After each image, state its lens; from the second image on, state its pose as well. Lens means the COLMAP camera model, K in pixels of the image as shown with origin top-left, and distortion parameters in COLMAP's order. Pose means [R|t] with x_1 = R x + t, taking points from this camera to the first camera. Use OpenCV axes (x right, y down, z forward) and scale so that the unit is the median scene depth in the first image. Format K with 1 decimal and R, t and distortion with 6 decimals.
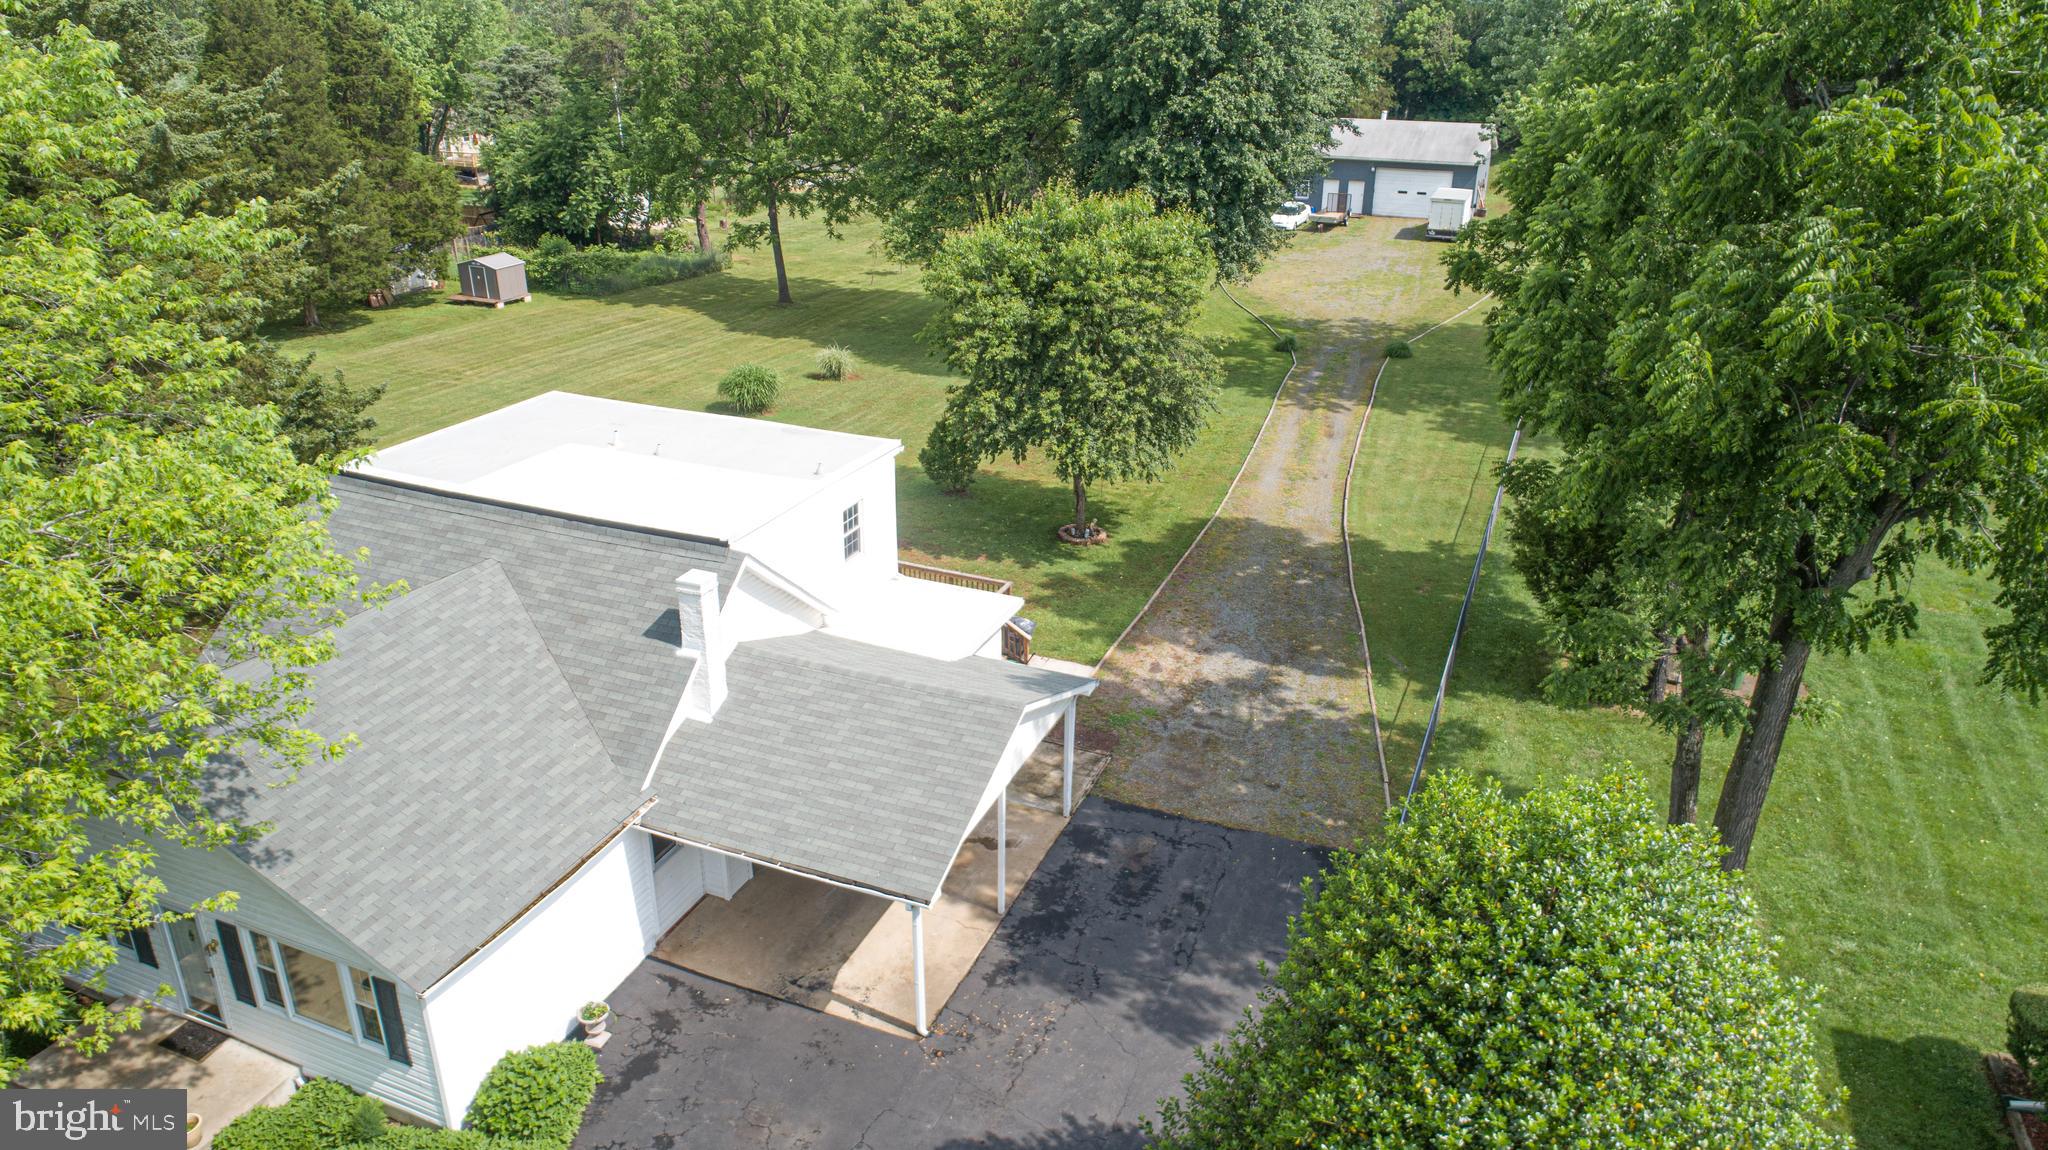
lens RADIAL K [[1390.3, 0, 1024.0], [0, 1390.3, 575.0], [0, 0, 1]] dist [-0.011290, 0.004669]
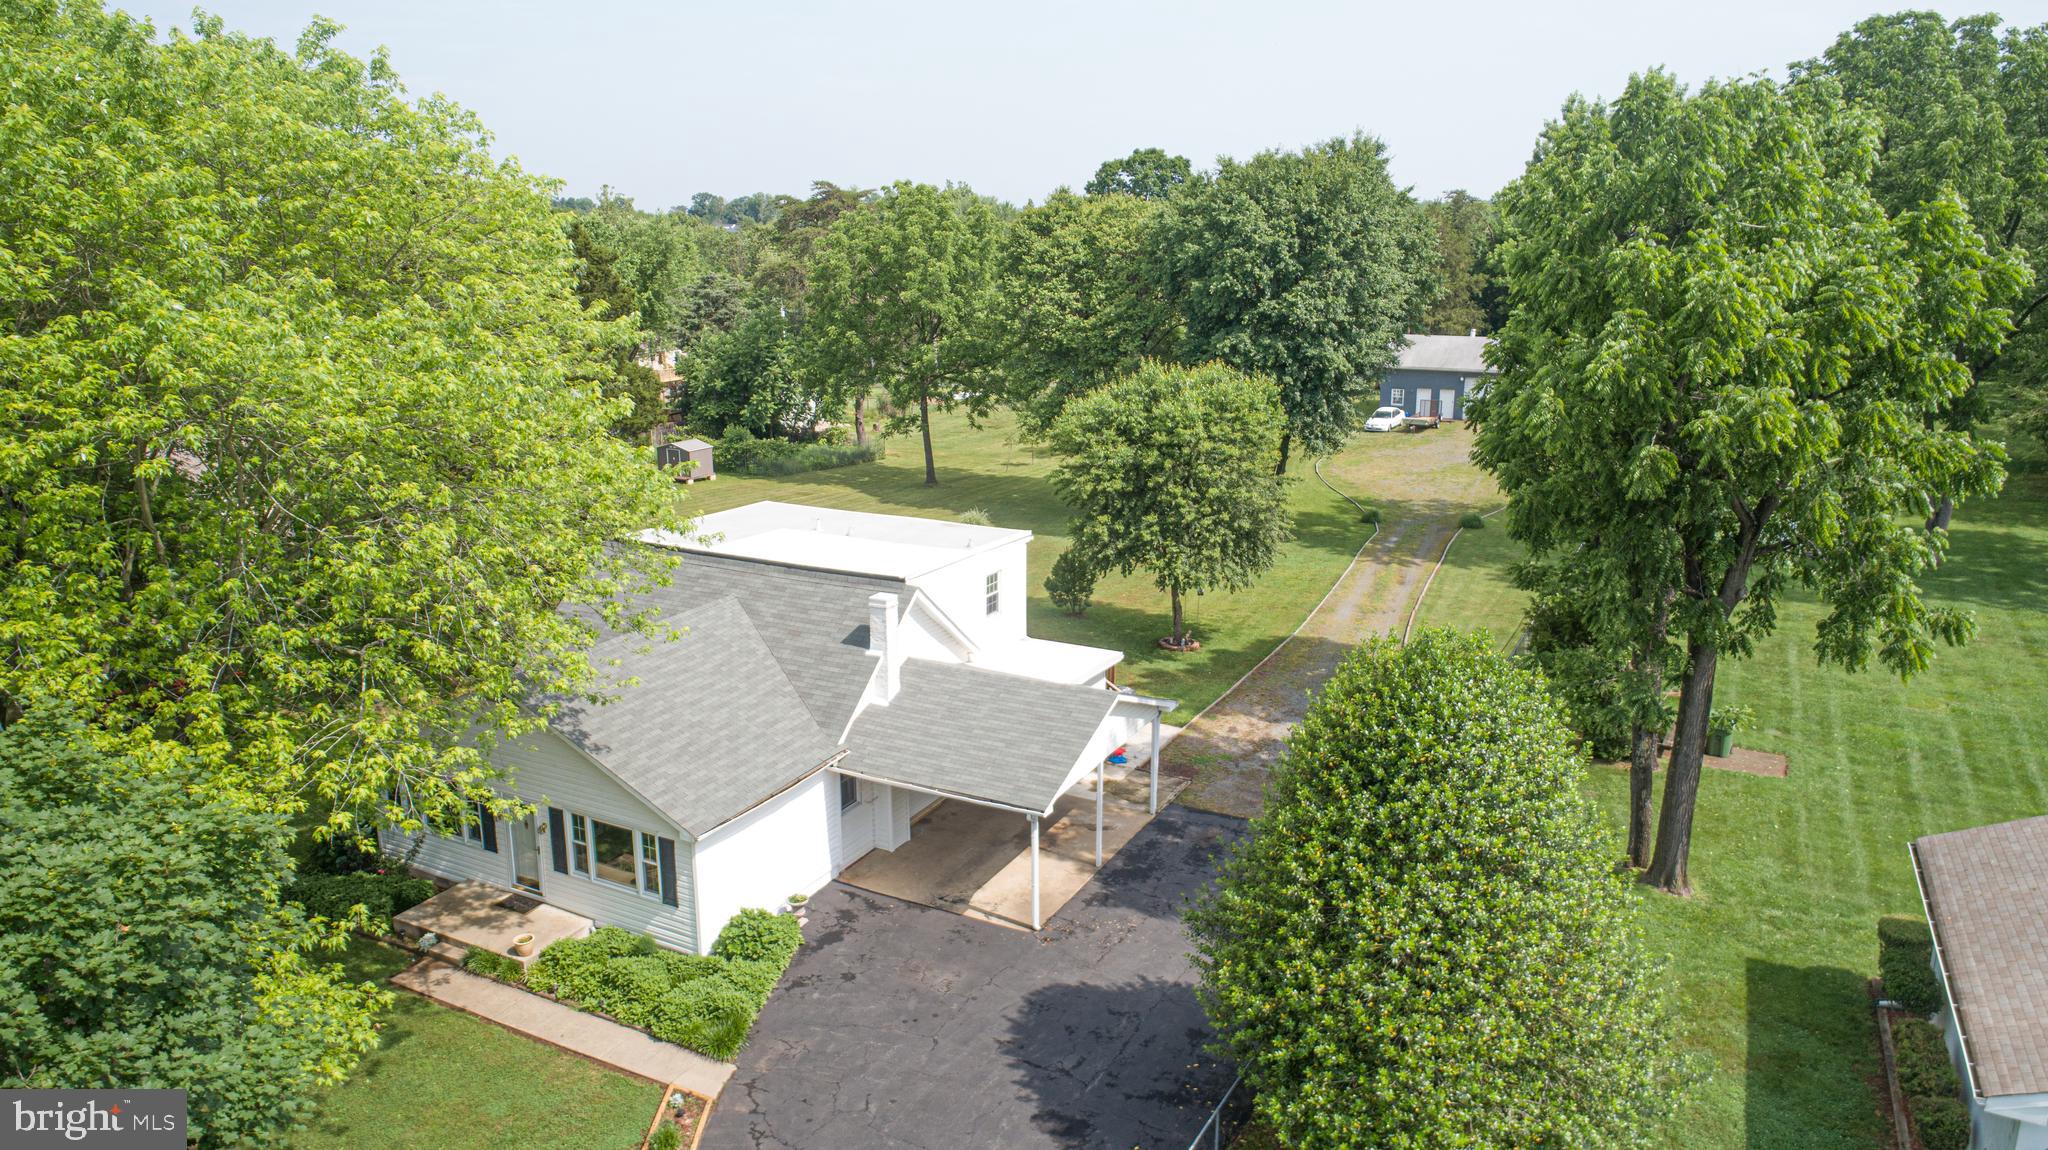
lens RADIAL K [[1362.9, 0, 1024.0], [0, 1362.9, 575.0], [0, 0, 1]] dist [-0.007190, -0.001077]
pose [[0.995825, 0.014230, -0.090172, 0.016368], [-0.028117, 0.987566, -0.154669, 0.110421], [0.086850, 0.156559, 0.983843, -0.197355]]
